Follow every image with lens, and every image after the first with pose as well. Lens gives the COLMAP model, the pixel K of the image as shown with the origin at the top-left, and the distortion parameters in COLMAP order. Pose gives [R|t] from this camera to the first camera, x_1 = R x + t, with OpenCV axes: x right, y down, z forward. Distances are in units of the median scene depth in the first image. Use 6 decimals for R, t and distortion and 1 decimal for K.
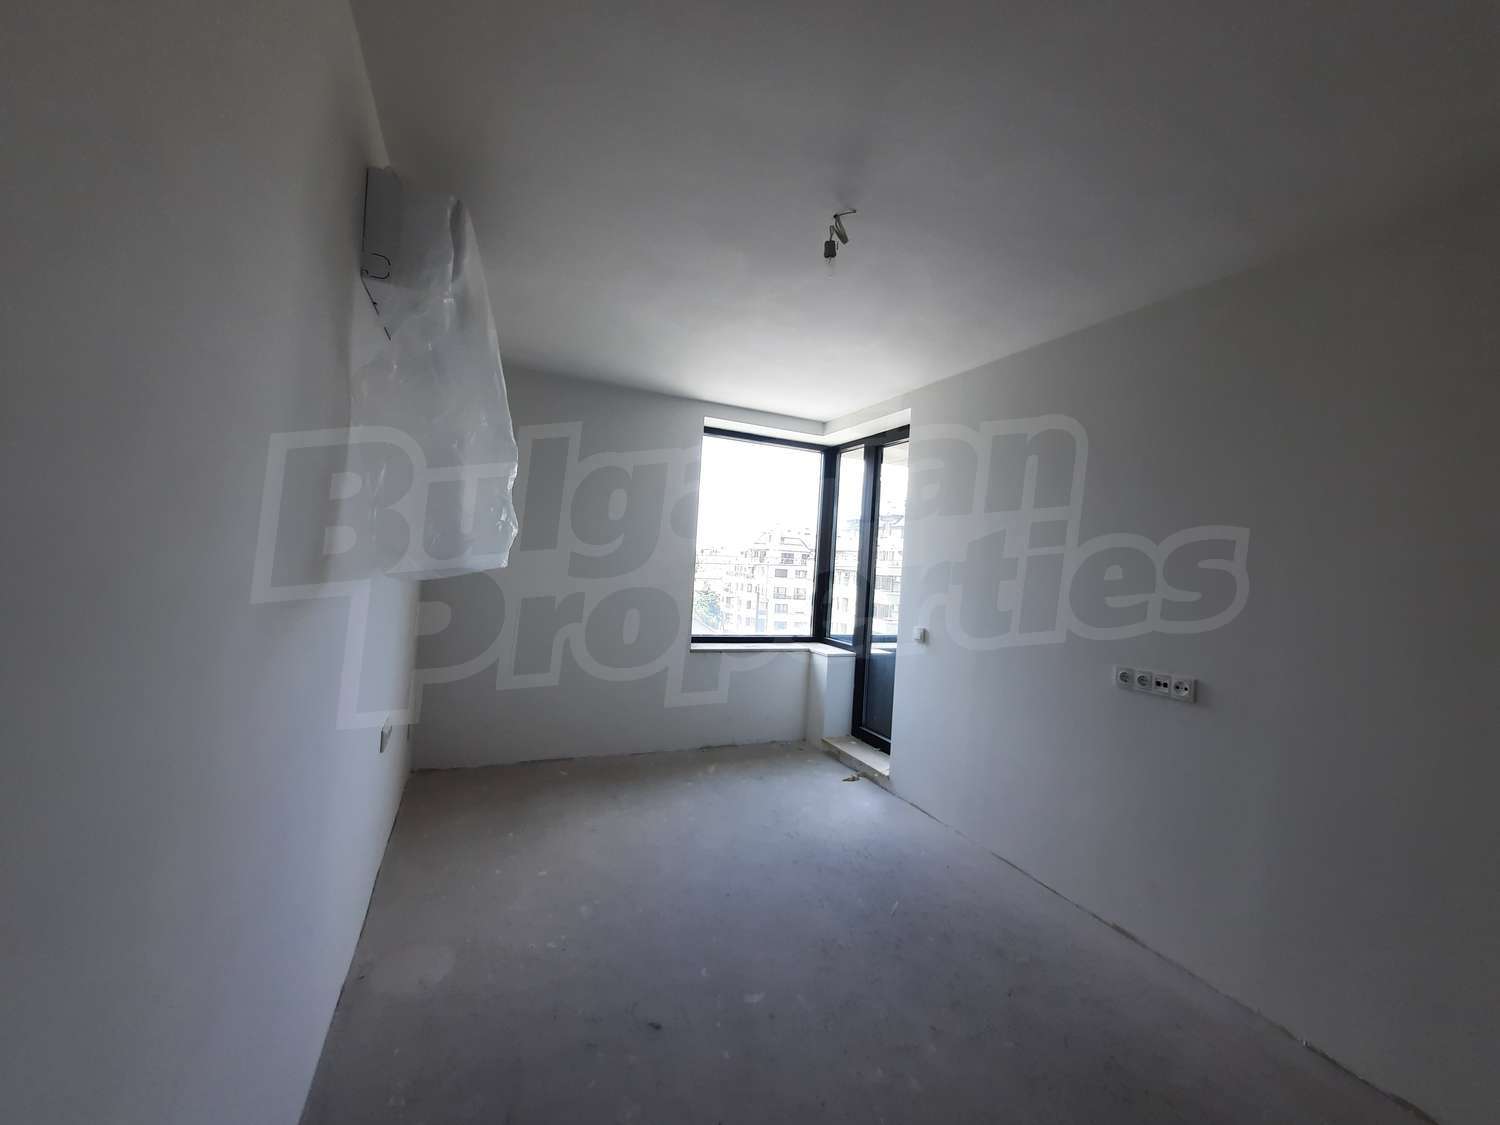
lens RADIAL K [[598.3, 0, 754.0], [0, 598.3, 558.9], [0, 0, 1]] dist [-0.002076, -0.000115]
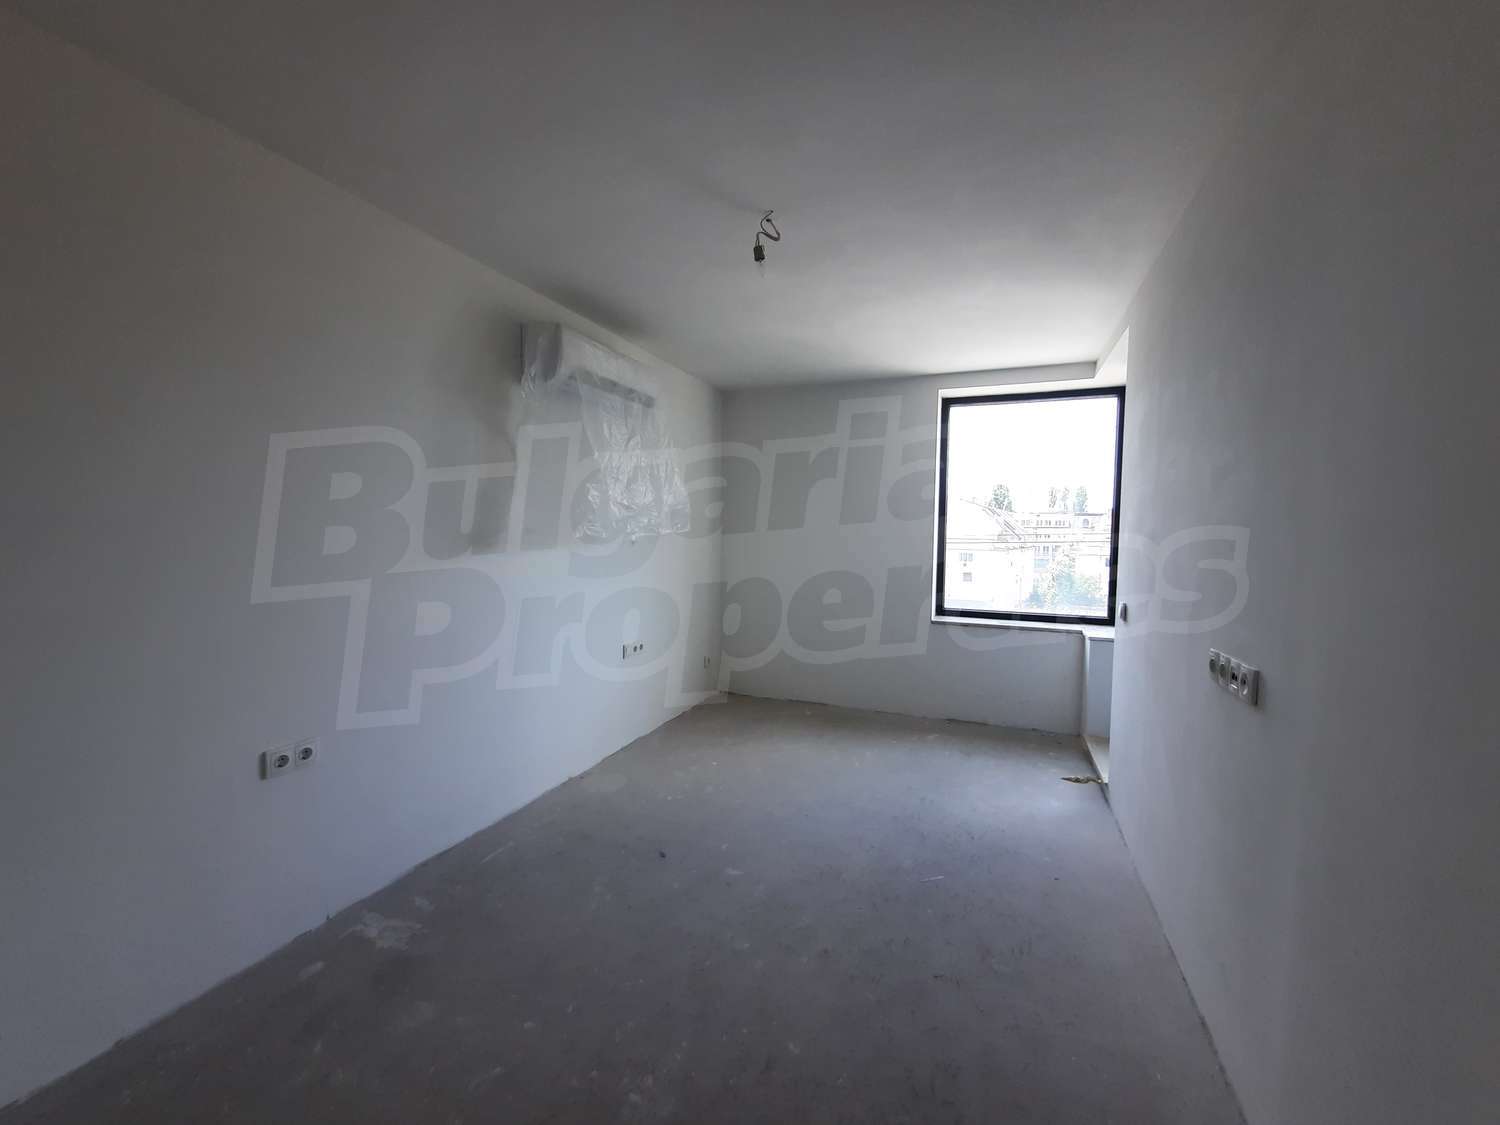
lens RADIAL K [[598.3, 0, 754.0], [0, 598.3, 558.9], [0, 0, 1]] dist [-0.002076, -0.000115]
pose [[0.692455, -0.013423, -0.721336, 0.436465], [0.027914, 0.999577, 0.008197, 0.030488], [0.720920, -0.025812, 0.692537, 0.080195]]
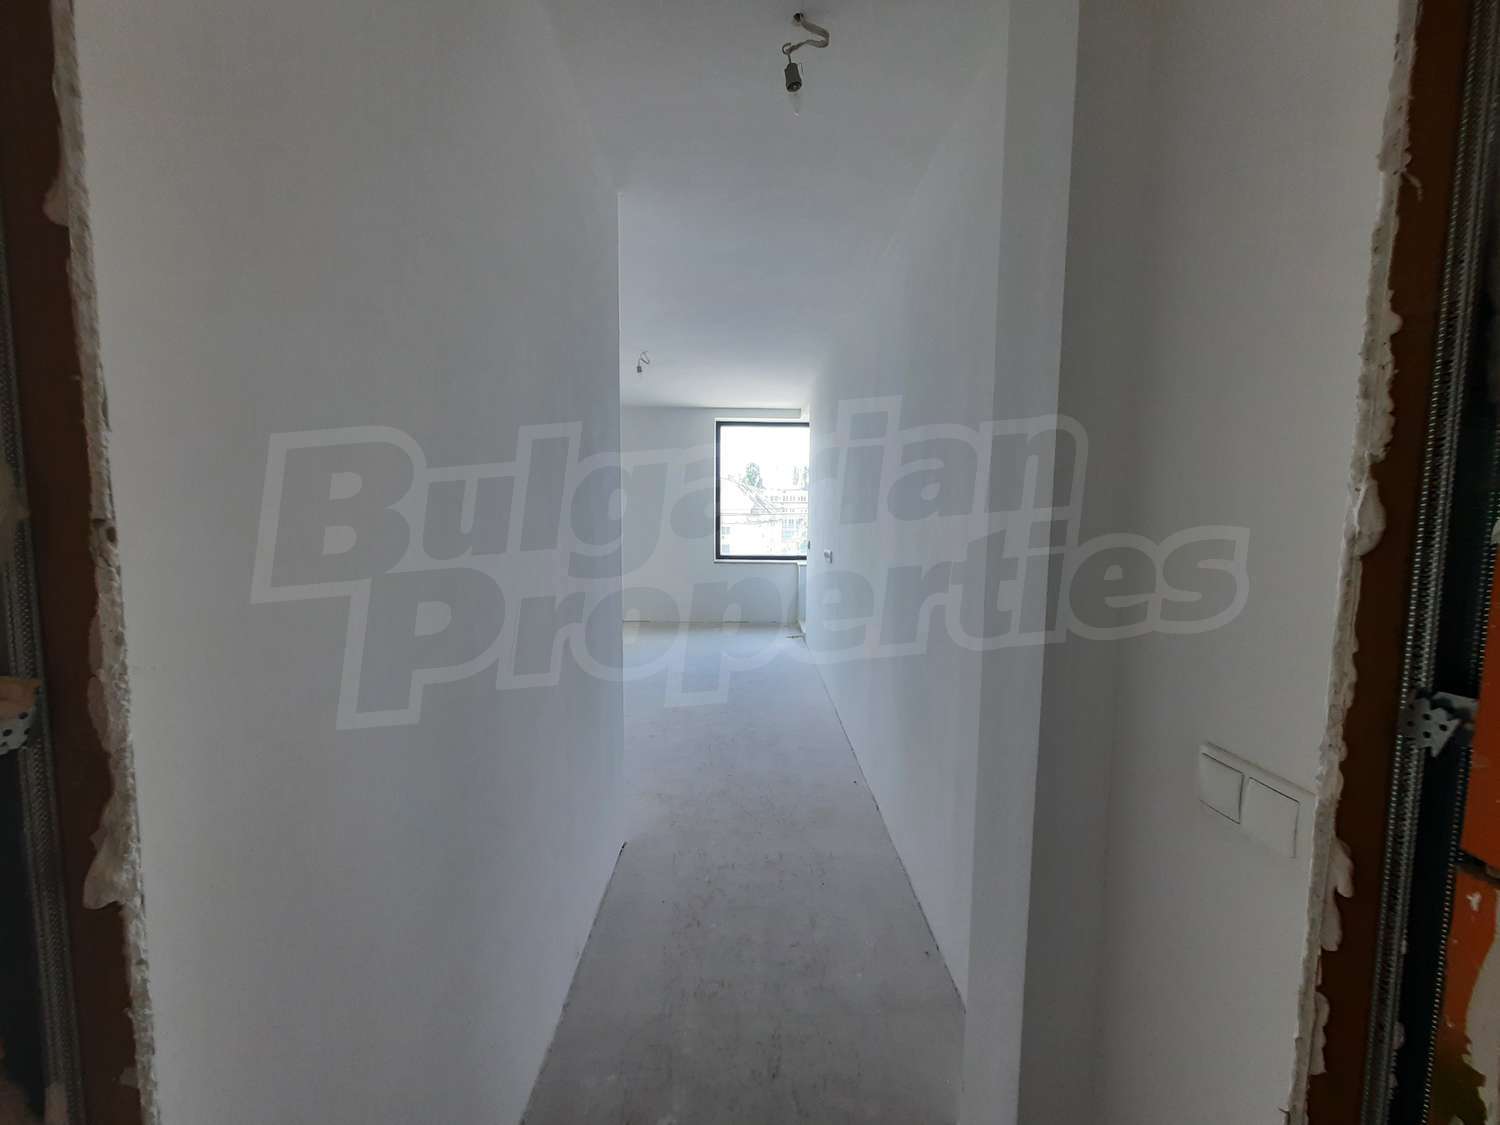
lens RADIAL K [[598.3, 0, 754.0], [0, 598.3, 558.9], [0, 0, 1]] dist [-0.002076, -0.000115]
pose [[0.914919, -0.015668, -0.403334, 0.680737], [0.044948, 0.996986, 0.063231, 0.045915], [0.401128, -0.075980, 0.912865, -0.473267]]
